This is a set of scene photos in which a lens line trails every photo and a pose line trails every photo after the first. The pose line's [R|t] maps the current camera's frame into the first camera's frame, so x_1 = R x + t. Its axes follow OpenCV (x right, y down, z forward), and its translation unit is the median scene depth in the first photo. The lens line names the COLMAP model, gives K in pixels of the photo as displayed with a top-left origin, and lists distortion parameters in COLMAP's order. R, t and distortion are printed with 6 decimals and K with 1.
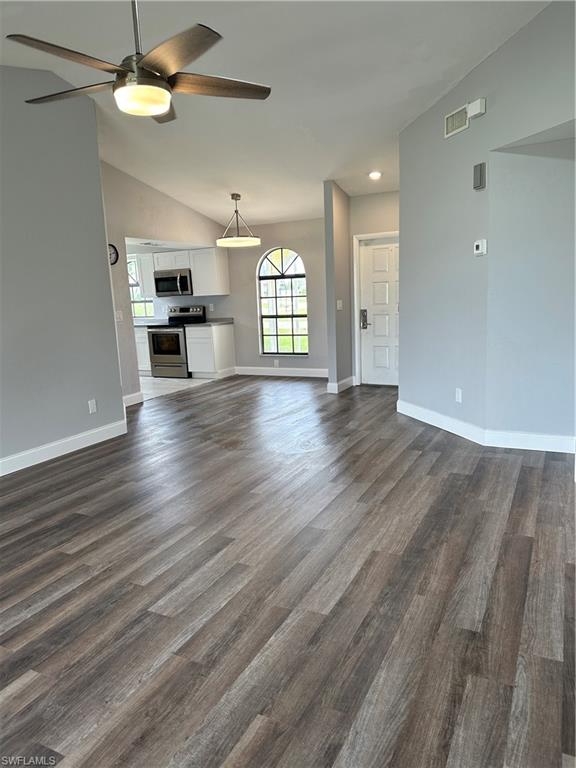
lens RADIAL K [[539.3, 0, 288.0], [0, 539.3, 384.0], [0, 0, 1]] dist [0.120252, -0.183801]
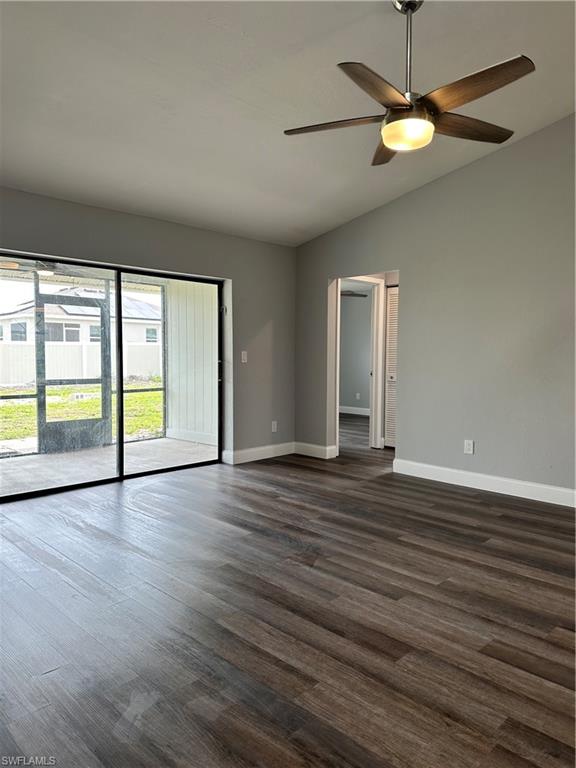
lens RADIAL K [[526.1, 0, 288.0], [0, 526.1, 384.0], [0, 0, 1]] dist [0.000773, -0.000209]
pose [[-0.307145, 0.093567, -0.947052, 0.699760], [-0.155321, 0.976882, 0.146888, -0.144908], [0.938902, 0.192213, -0.285512, 0.983855]]
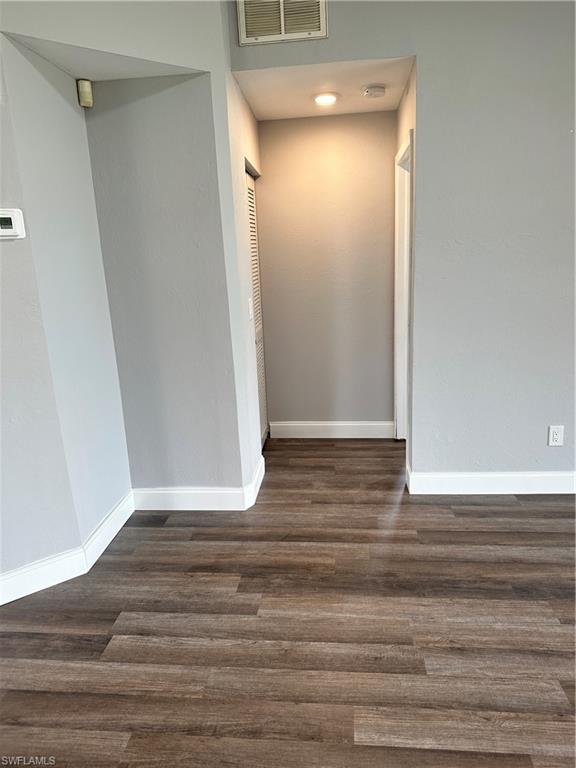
lens RADIAL K [[539.3, 0, 288.0], [0, 539.3, 384.0], [0, 0, 1]] dist [0.120252, -0.183801]
pose [[-0.374458, -0.149503, 0.915112, -0.311196], [0.207889, 0.948256, 0.239984, -0.241766], [-0.903639, 0.280106, -0.324002, 1.355977]]
